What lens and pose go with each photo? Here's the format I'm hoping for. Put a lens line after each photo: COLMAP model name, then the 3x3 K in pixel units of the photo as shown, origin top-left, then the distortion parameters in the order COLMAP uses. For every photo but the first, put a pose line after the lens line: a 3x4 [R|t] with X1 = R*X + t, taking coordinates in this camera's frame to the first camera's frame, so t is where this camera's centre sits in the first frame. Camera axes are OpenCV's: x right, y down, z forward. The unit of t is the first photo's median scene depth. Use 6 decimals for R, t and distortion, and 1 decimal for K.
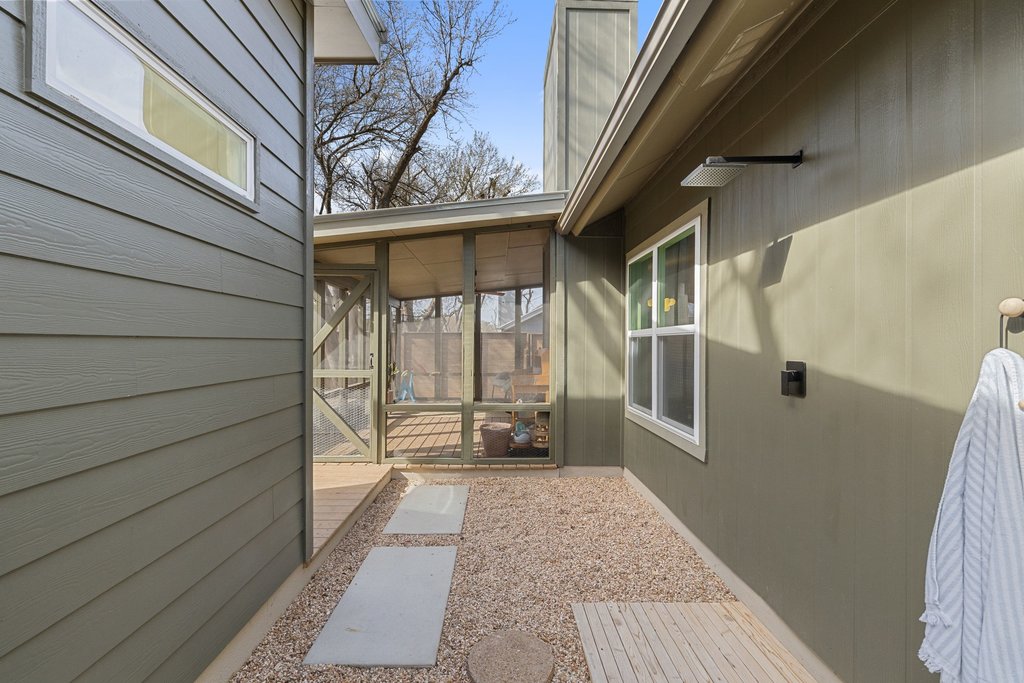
lens RADIAL K [[489.0, 0, 529.5], [0, 489.0, 338.8], [0, 0, 1]] dist [0.002442, 0.000152]
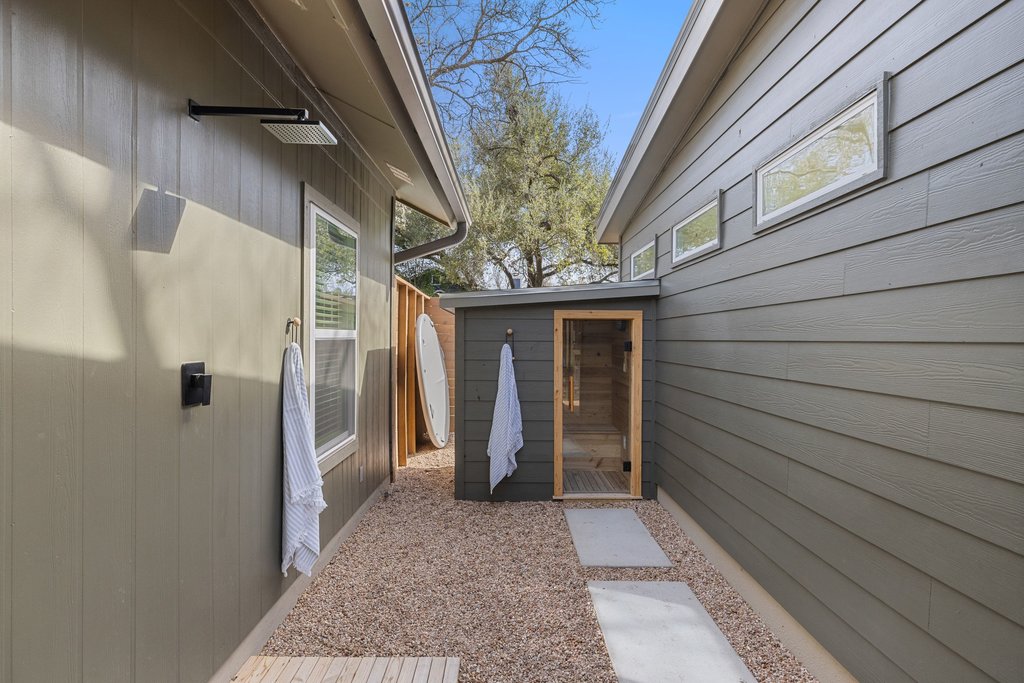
lens RADIAL K [[489.0, 0, 529.5], [0, 489.0, 338.8], [0, 0, 1]] dist [0.002442, 0.000152]
pose [[-0.999558, -0.010093, 0.027968, -0.024370], [-0.010165, 0.999945, -0.002427, 0.001735], [-0.027942, -0.002710, -0.999606, 1.747553]]
